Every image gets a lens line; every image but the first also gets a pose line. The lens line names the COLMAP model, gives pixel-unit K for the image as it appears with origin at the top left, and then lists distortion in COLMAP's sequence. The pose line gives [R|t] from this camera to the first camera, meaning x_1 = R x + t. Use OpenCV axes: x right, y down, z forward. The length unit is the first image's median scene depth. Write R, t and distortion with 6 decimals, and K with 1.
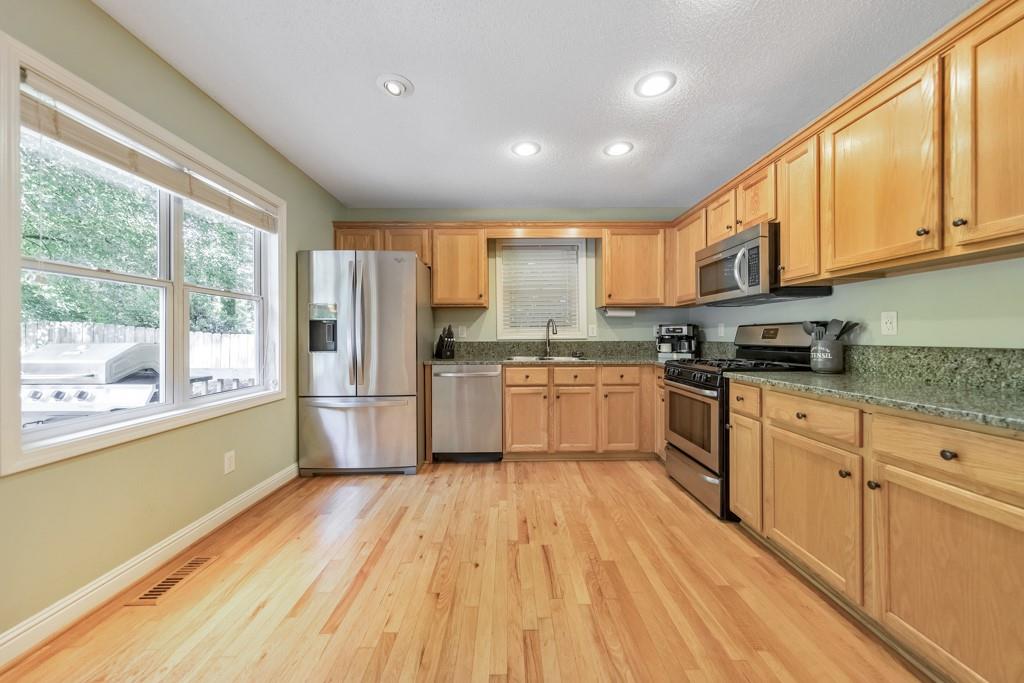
lens RADIAL K [[369.0, 0, 510.8], [0, 369.0, 337.3], [0, 0, 1]] dist [0.005890, -0.001134]
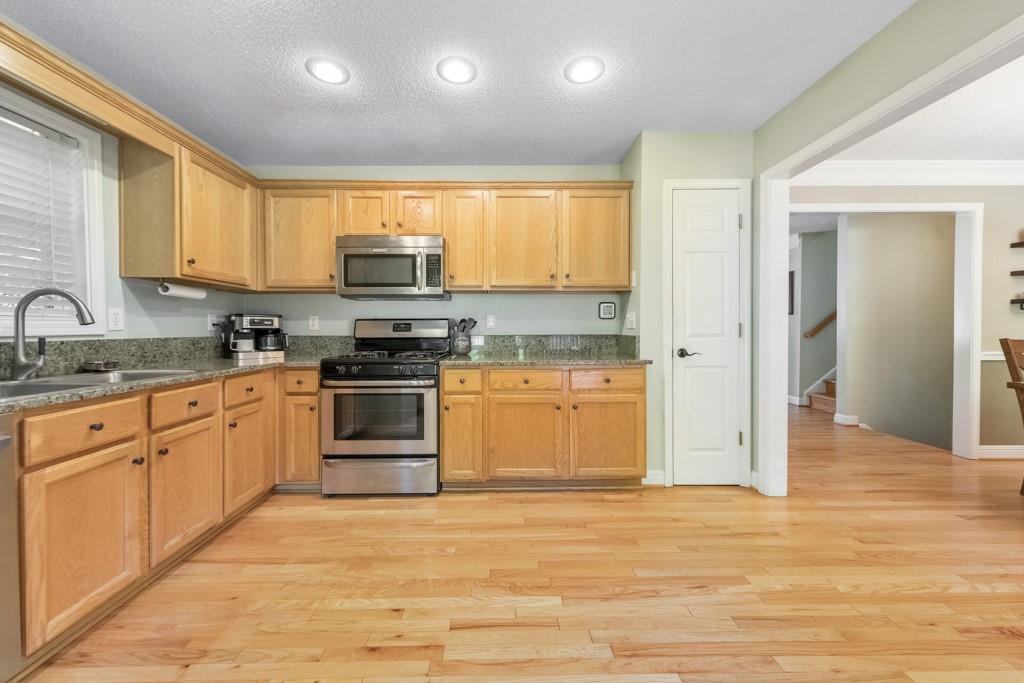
lens RADIAL K [[369.0, 0, 507.5], [0, 369.0, 332.9], [0, 0, 1]] dist [0.005890, -0.001134]
pose [[0.003577, -0.008017, 0.999961, -0.426731], [0.005709, 0.999952, 0.007996, 0.000754], [-0.999977, 0.005680, 0.003623, 0.624956]]
